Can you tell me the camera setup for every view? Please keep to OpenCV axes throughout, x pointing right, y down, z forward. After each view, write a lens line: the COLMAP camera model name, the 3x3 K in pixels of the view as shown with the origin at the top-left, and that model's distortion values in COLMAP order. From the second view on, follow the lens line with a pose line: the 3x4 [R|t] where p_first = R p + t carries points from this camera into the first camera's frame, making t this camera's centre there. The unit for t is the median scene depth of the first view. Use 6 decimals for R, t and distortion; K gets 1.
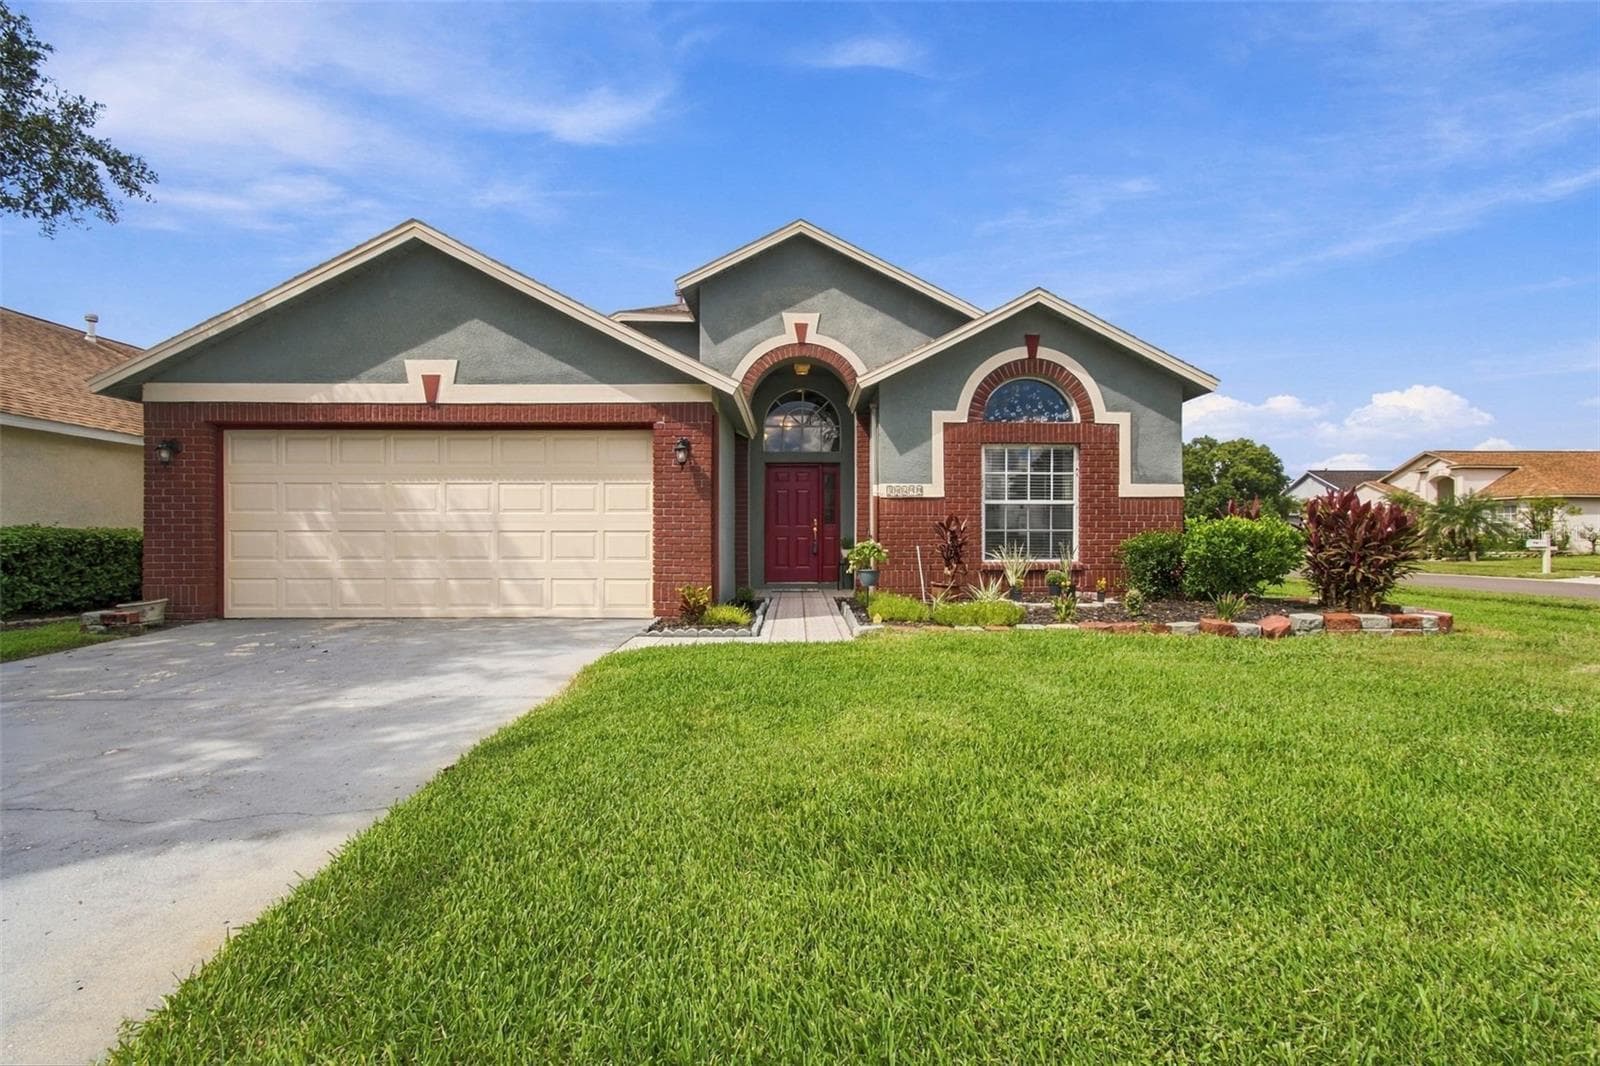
lens RADIAL K [[717.8, 0, 813.8], [0, 717.8, 537.9], [0, 0, 1]] dist [-0.004255, 0.000395]
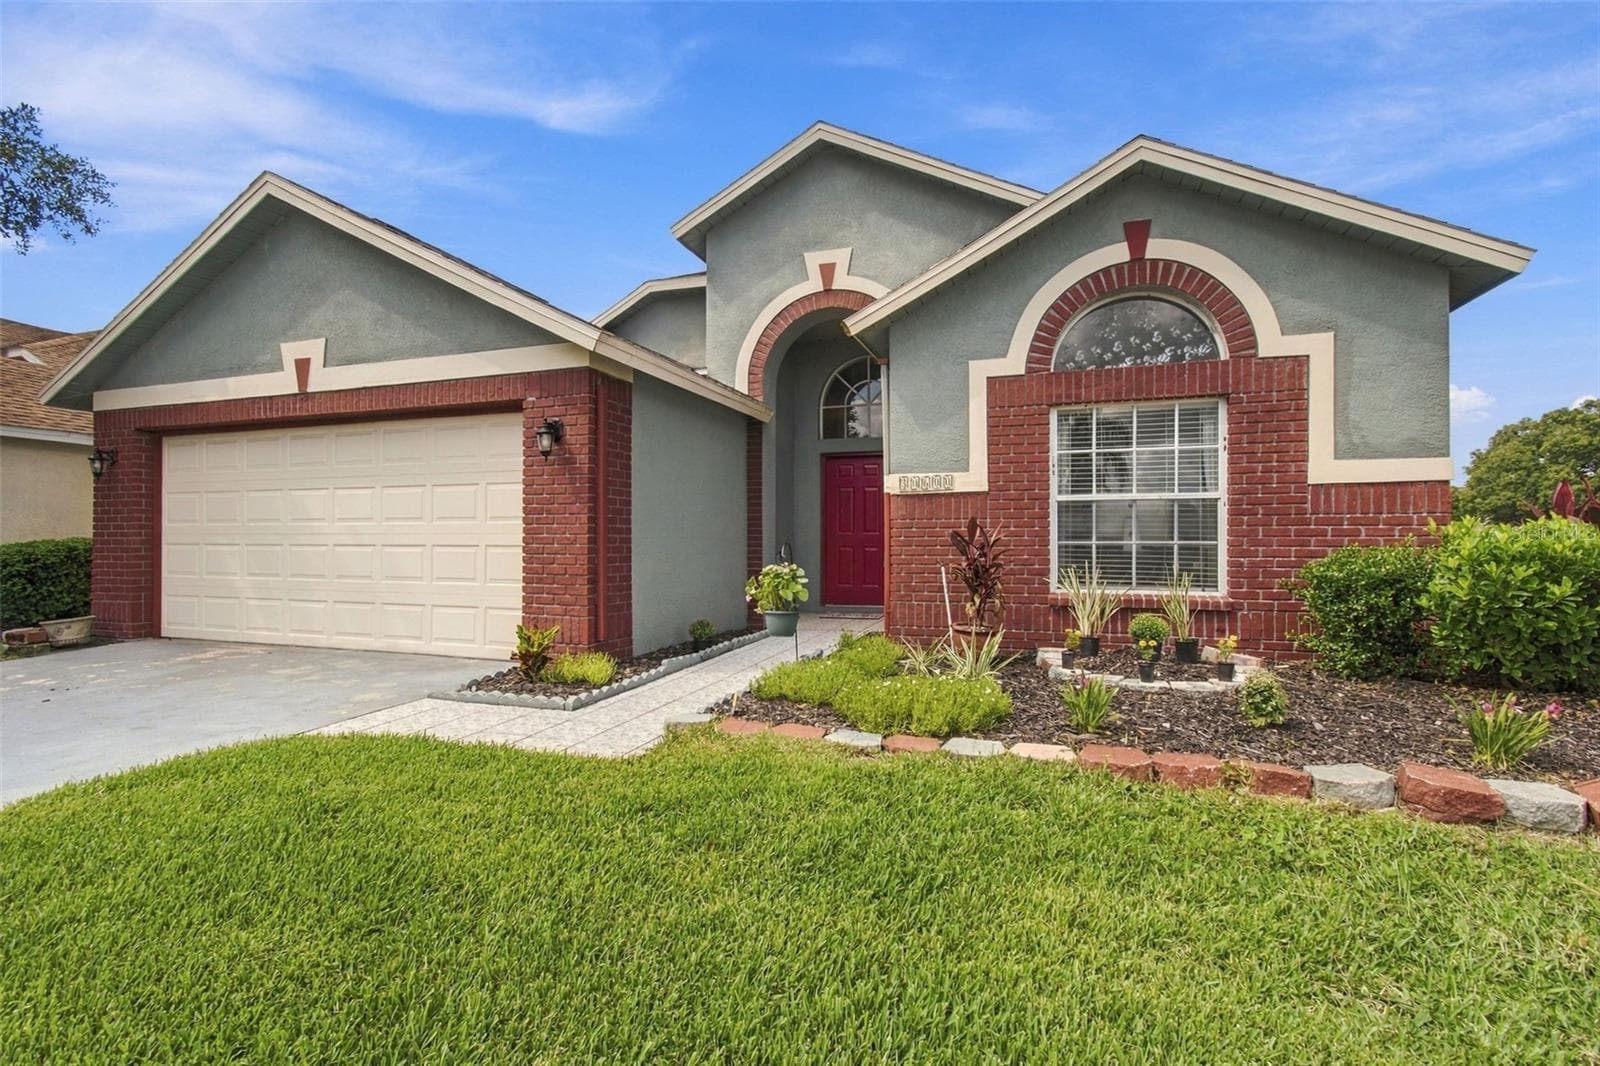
lens RADIAL K [[715.7, 0, 809.6], [0, 715.7, 536.1], [0, 0, 1]] dist [-0.000541, 0.000739]
pose [[0.939973, -0.001252, -0.341247, 0.258094], [-0.000180, 0.999991, -0.004163, -0.014454], [0.341249, 0.003975, 0.939965, 0.349369]]
